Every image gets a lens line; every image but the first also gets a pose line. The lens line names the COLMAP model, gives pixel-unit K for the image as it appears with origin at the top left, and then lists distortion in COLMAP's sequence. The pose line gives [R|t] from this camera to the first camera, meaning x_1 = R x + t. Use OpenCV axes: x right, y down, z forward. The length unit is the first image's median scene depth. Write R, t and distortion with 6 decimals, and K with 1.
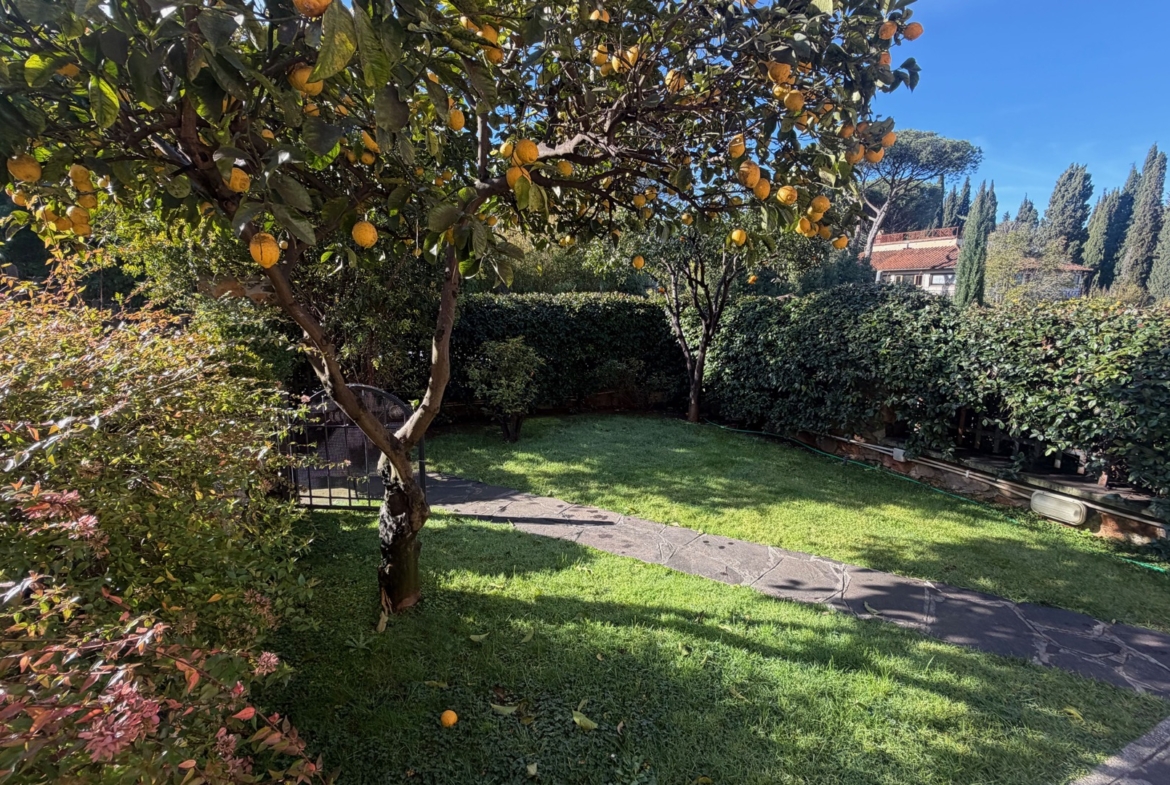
lens RADIAL K [[552.7, 0, 580.1], [0, 552.7, 396.3], [0, 0, 1]] dist [-0.000540, -0.000412]
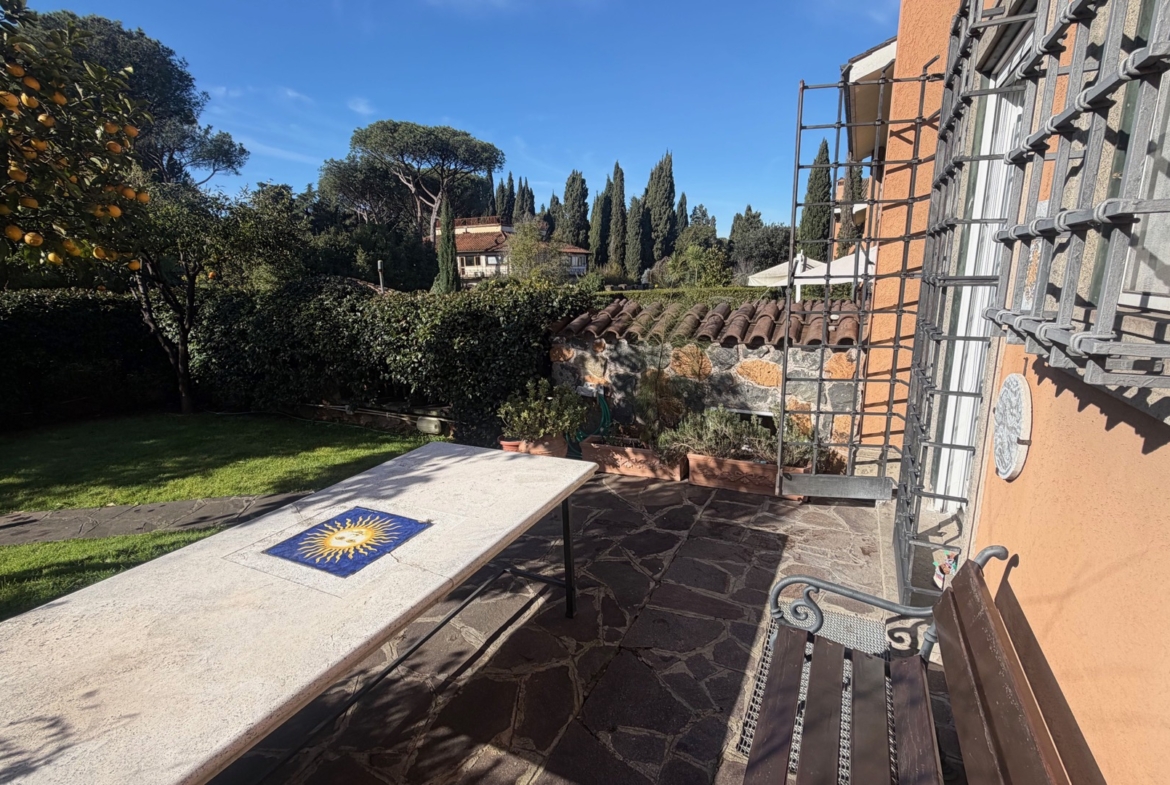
lens RADIAL K [[552.7, 0, 580.1], [0, 552.7, 396.3], [0, 0, 1]] dist [-0.000540, -0.000412]
pose [[0.770265, -0.155990, 0.618352, 0.129420], [0.134114, 0.987562, 0.082067, 0.026609], [-0.623462, 0.019717, 0.781605, -0.245172]]
